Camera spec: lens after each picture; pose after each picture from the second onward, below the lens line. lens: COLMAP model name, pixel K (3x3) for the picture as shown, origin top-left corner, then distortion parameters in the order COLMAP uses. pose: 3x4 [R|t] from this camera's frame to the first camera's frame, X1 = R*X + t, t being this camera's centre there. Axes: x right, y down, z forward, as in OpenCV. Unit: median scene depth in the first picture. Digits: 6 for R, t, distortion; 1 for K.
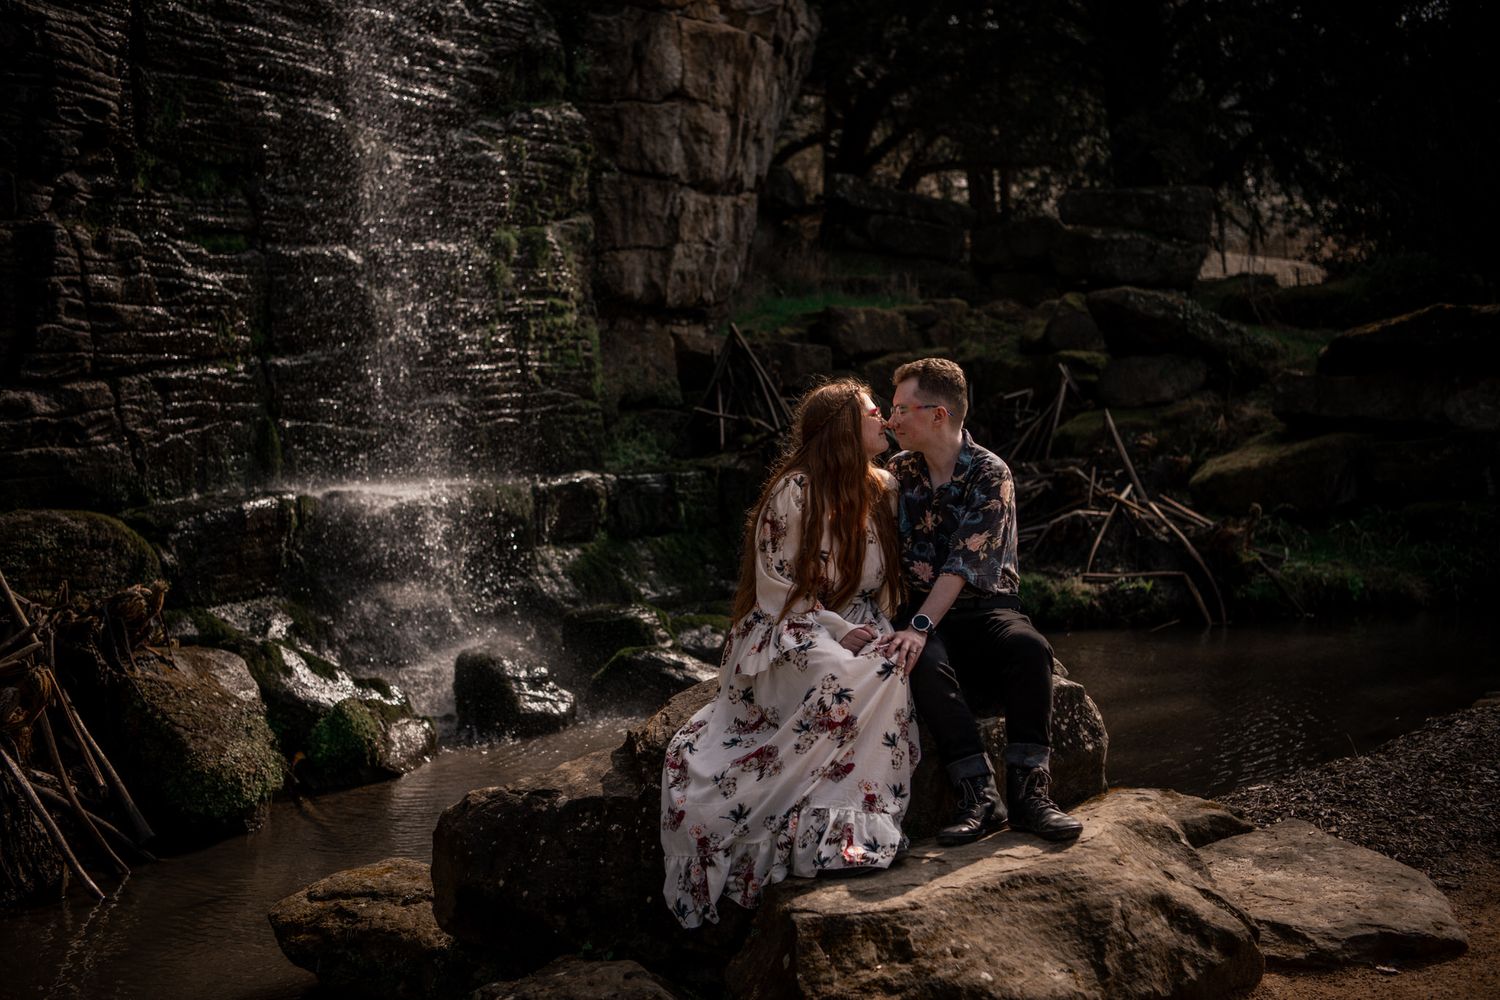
lens RADIAL K [[1811.9, 0, 750.0], [0, 1811.9, 500.0], [0, 0, 1]] dist [0.030615, 0.390342]
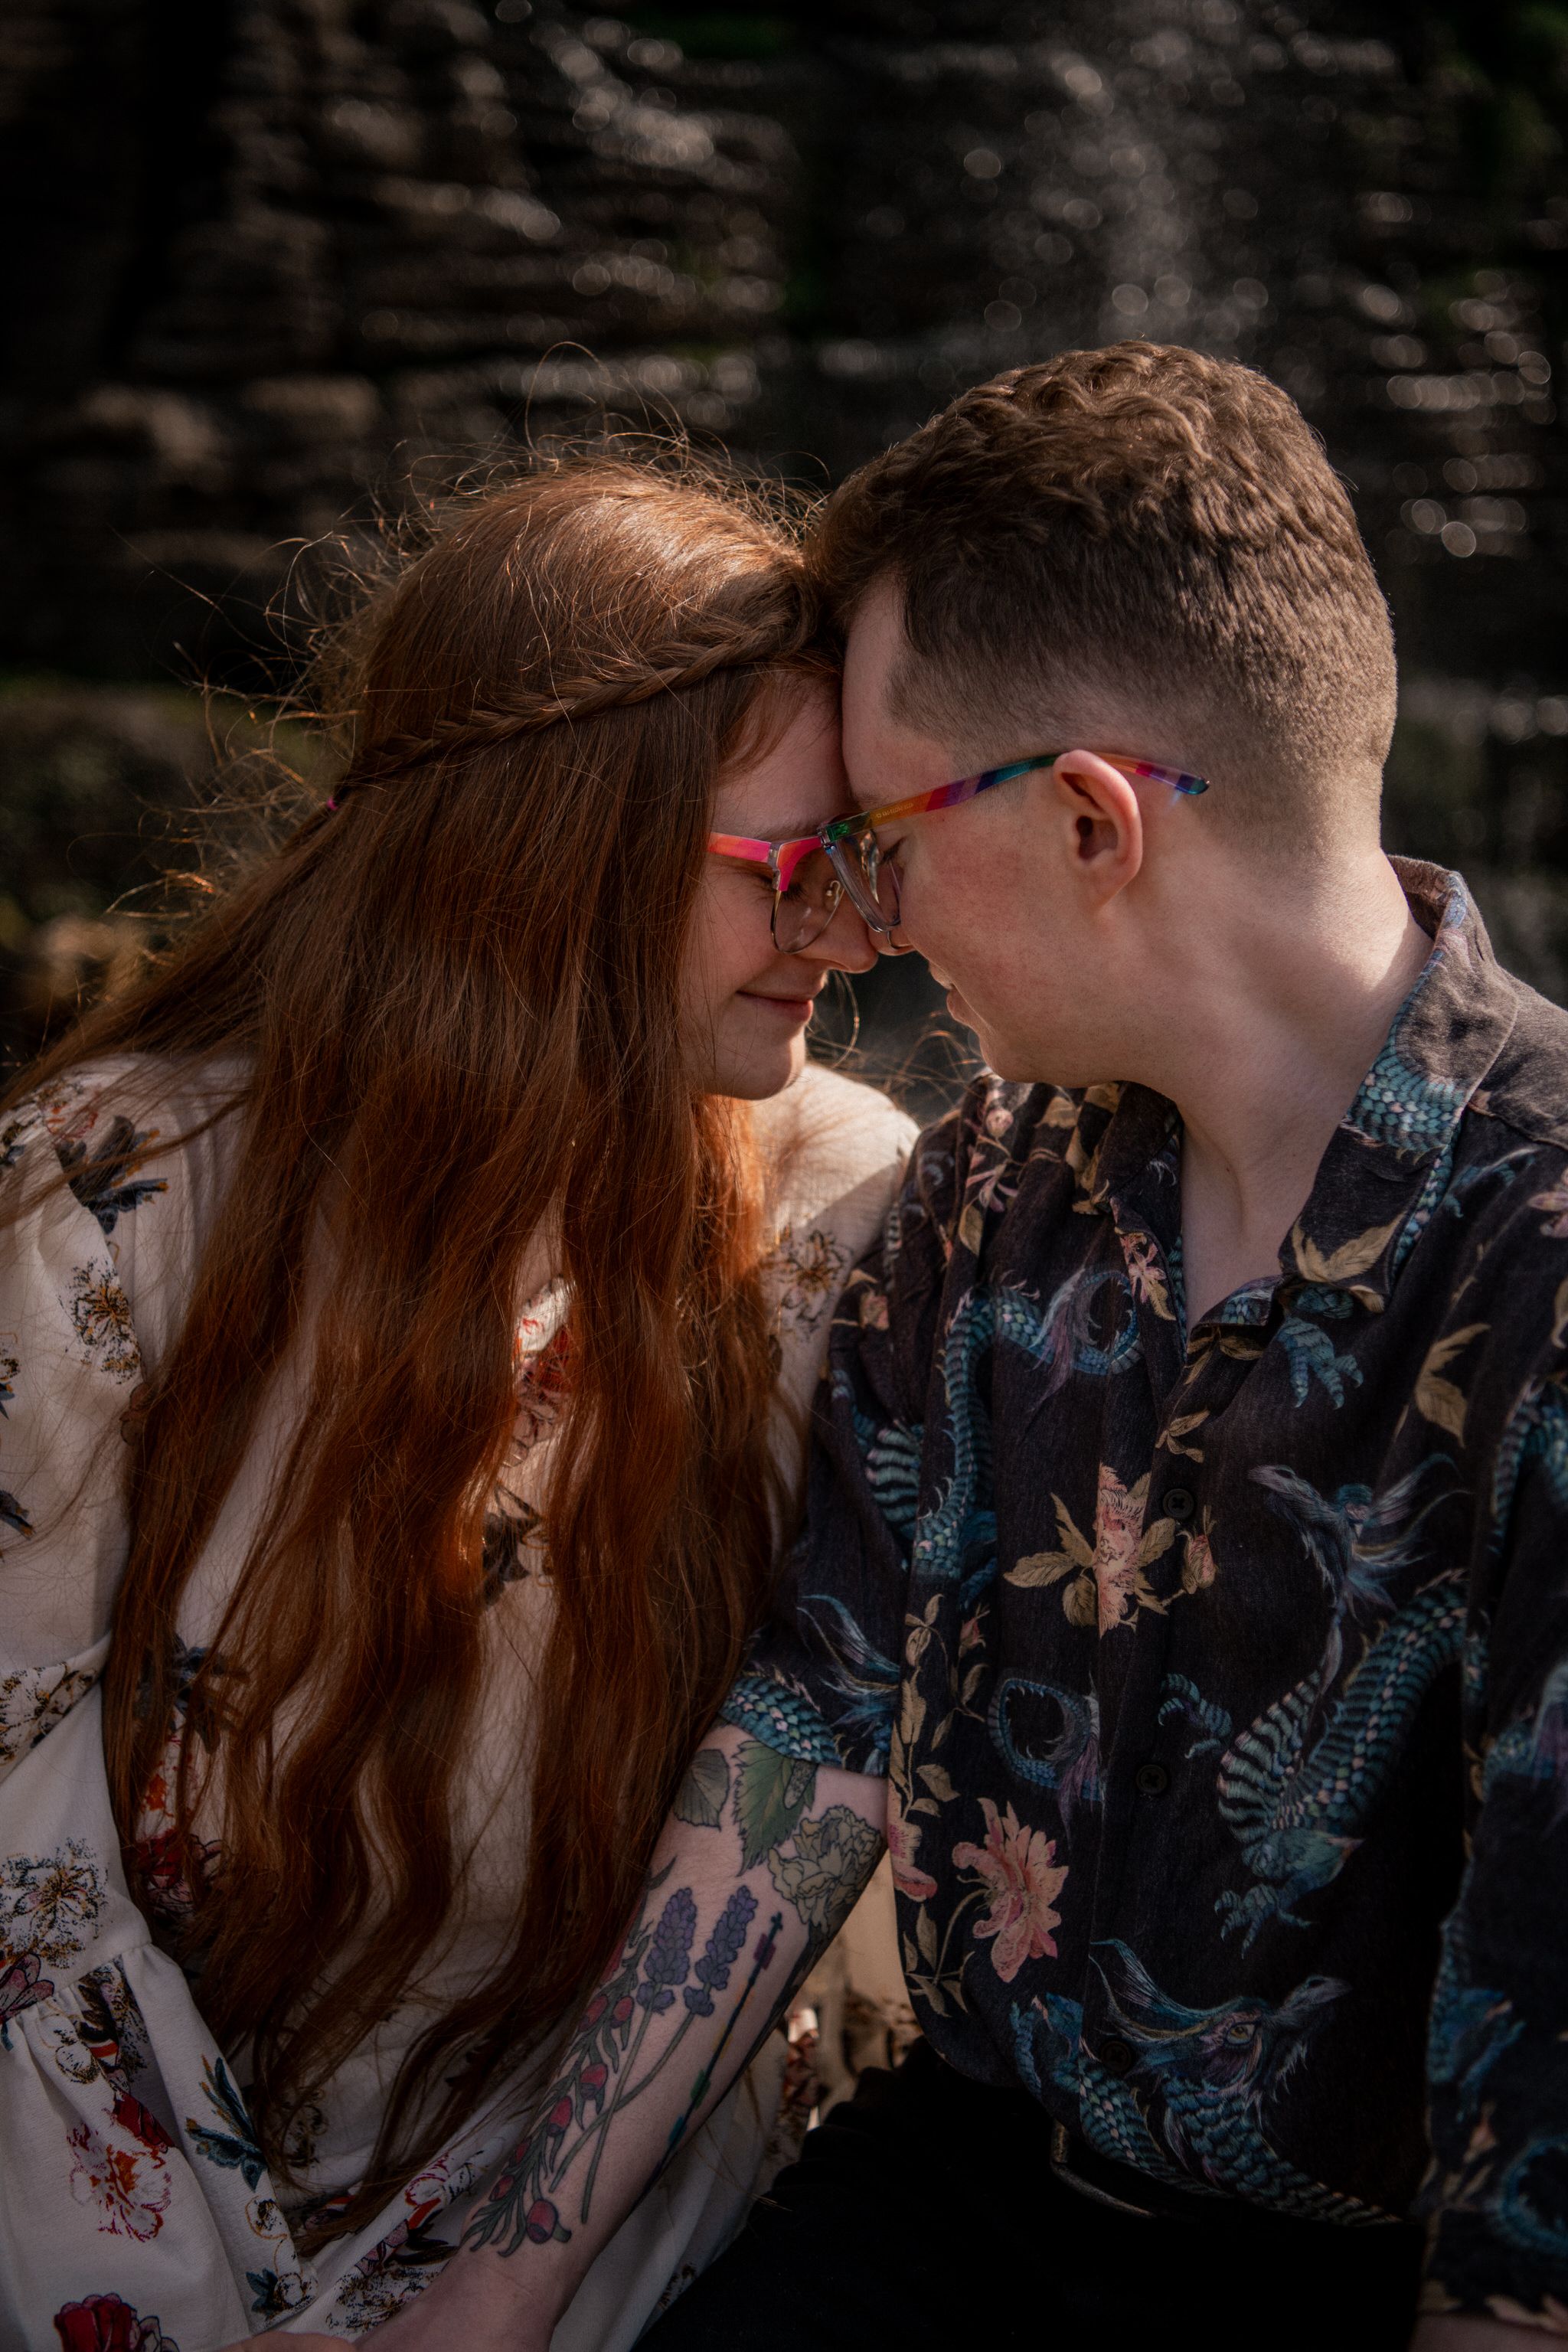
lens RADIAL K [[3294.5, 0, 784.0], [0, 3294.5, 1176.0], [0, 0, 1]] dist [-0.003595, 0.602204]
pose [[0.878158, 0.150100, -0.454213, 0.088701], [-0.079756, 0.982148, 0.170365, -0.025584], [0.471676, -0.113381, 0.874452, 0.393047]]
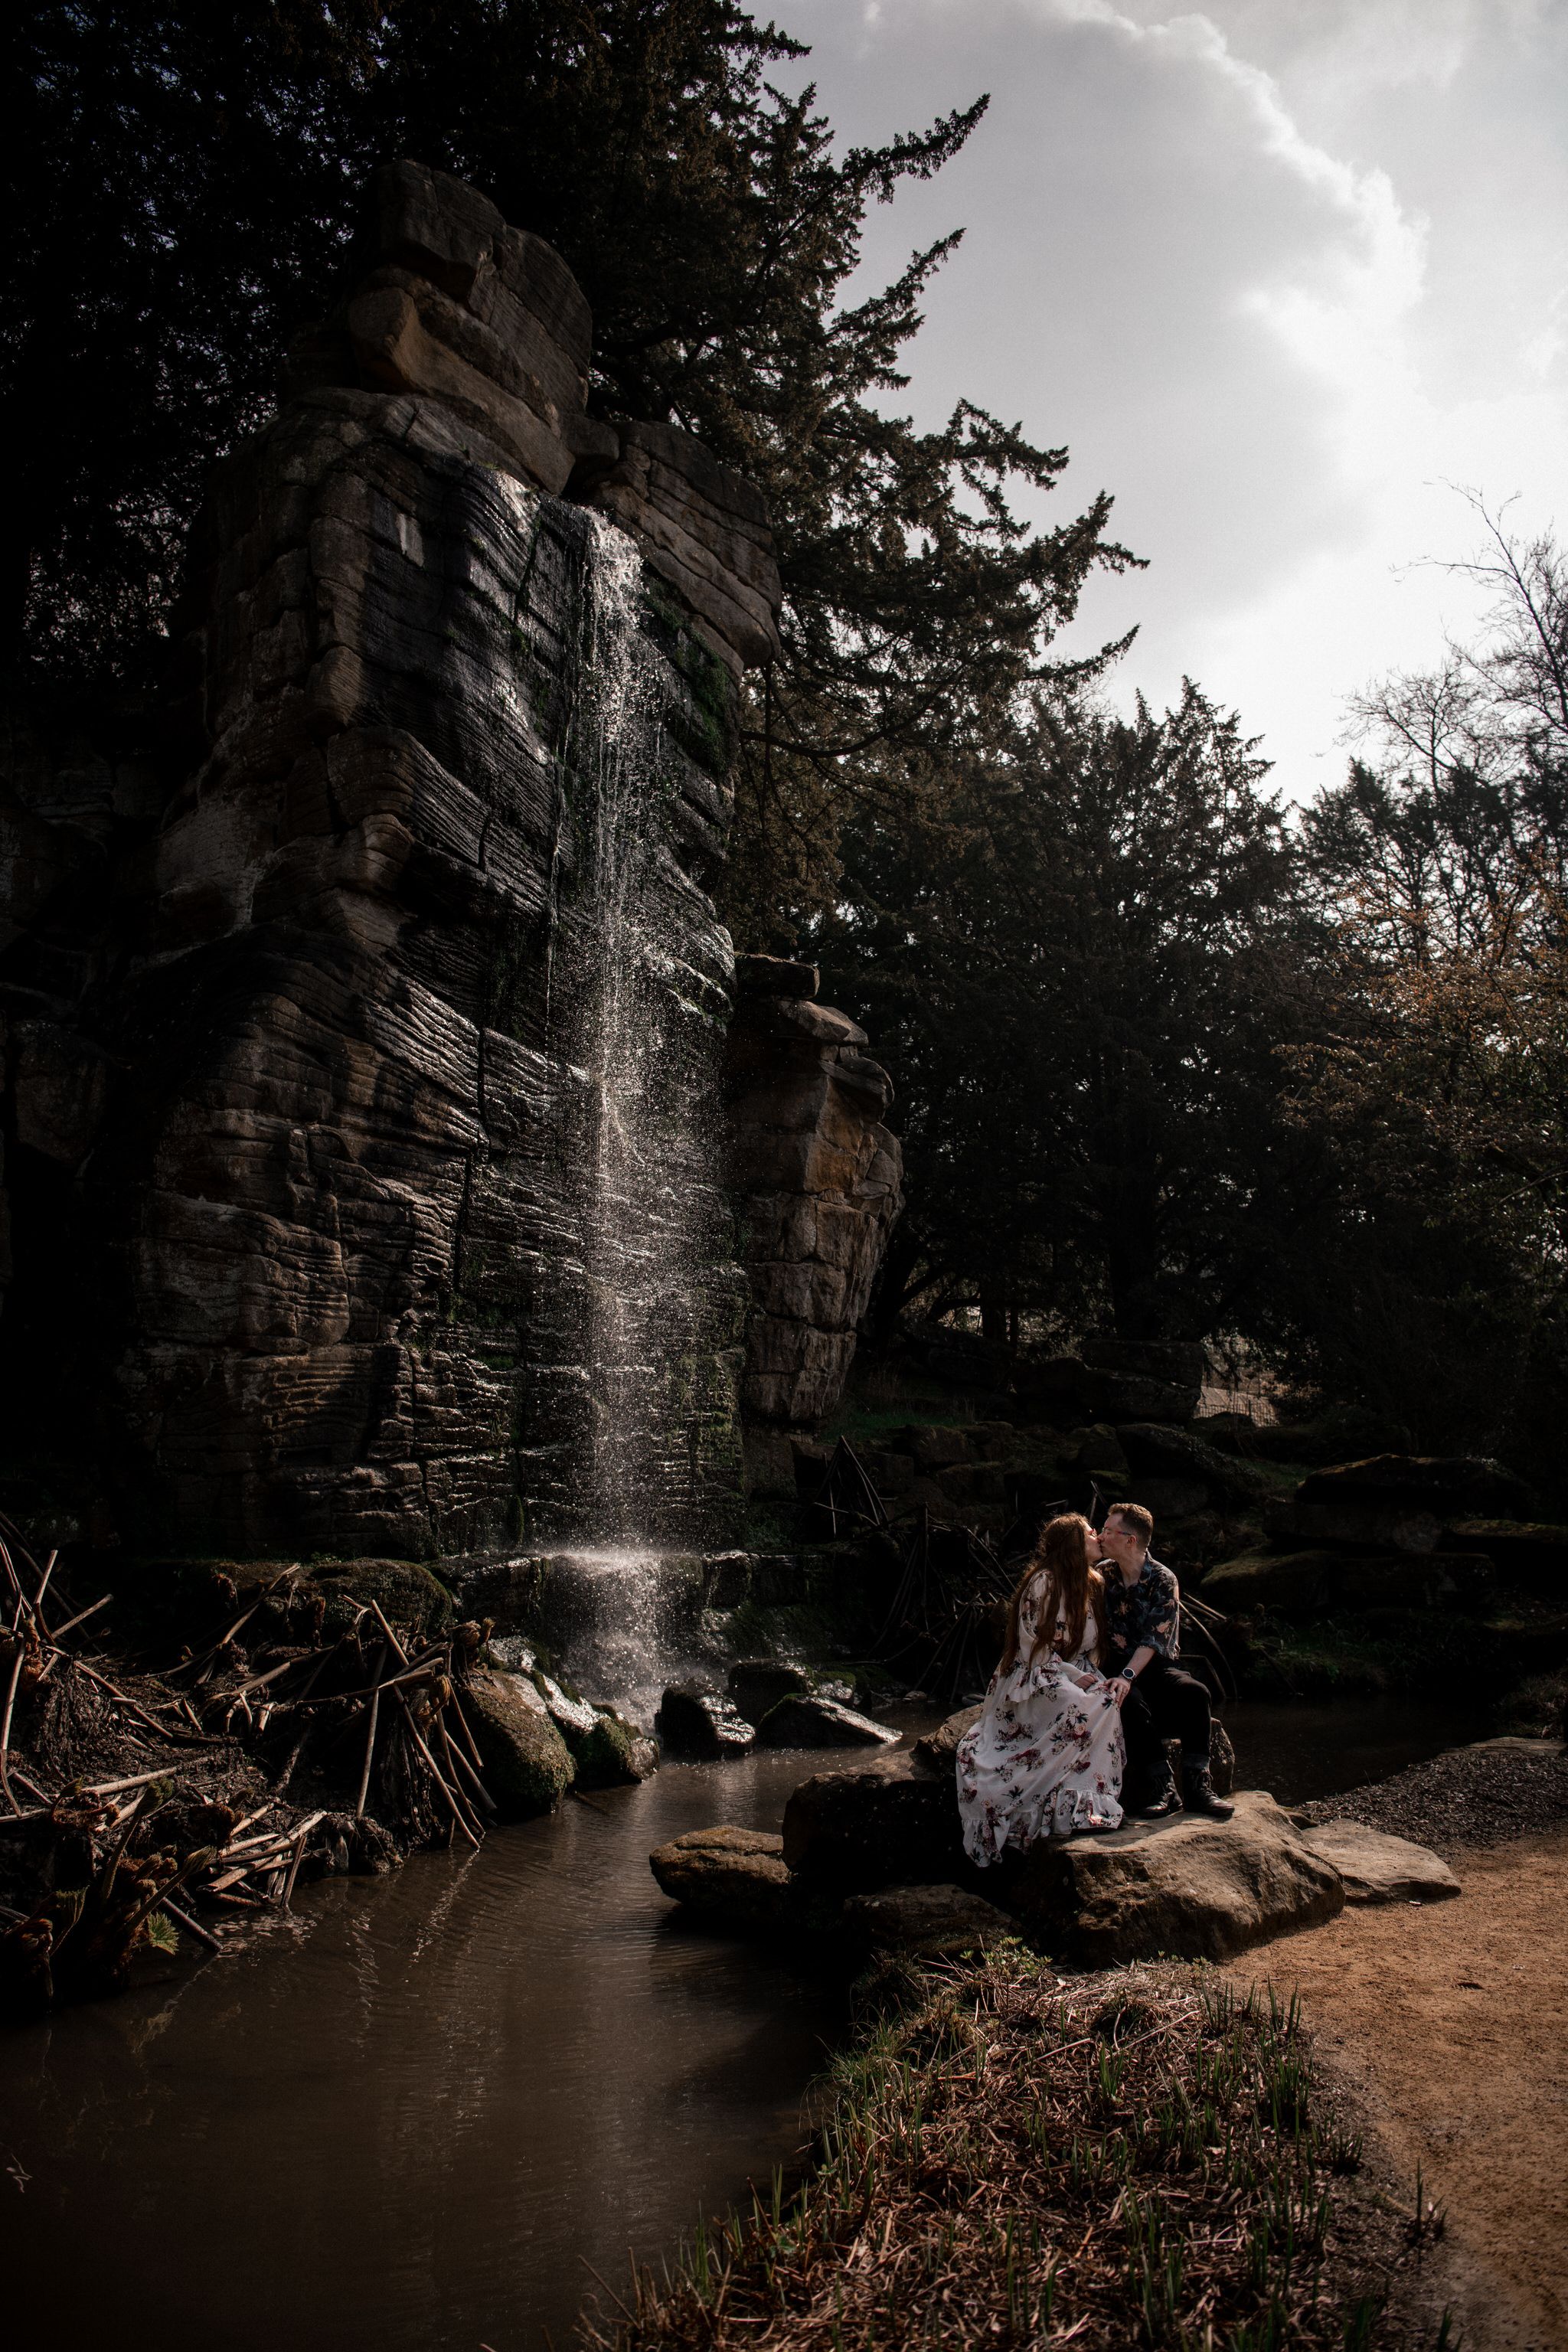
lens RADIAL K [[1641.8, 0, 784.0], [0, 1641.8, 1176.0], [0, 0, 1]] dist [-0.064046, 0.005090]
pose [[0.997956, 0.061386, 0.017762, -0.120389], [-0.055443, 0.969921, -0.237023, -0.000180], [-0.031777, 0.235554, 0.971342, -0.221855]]
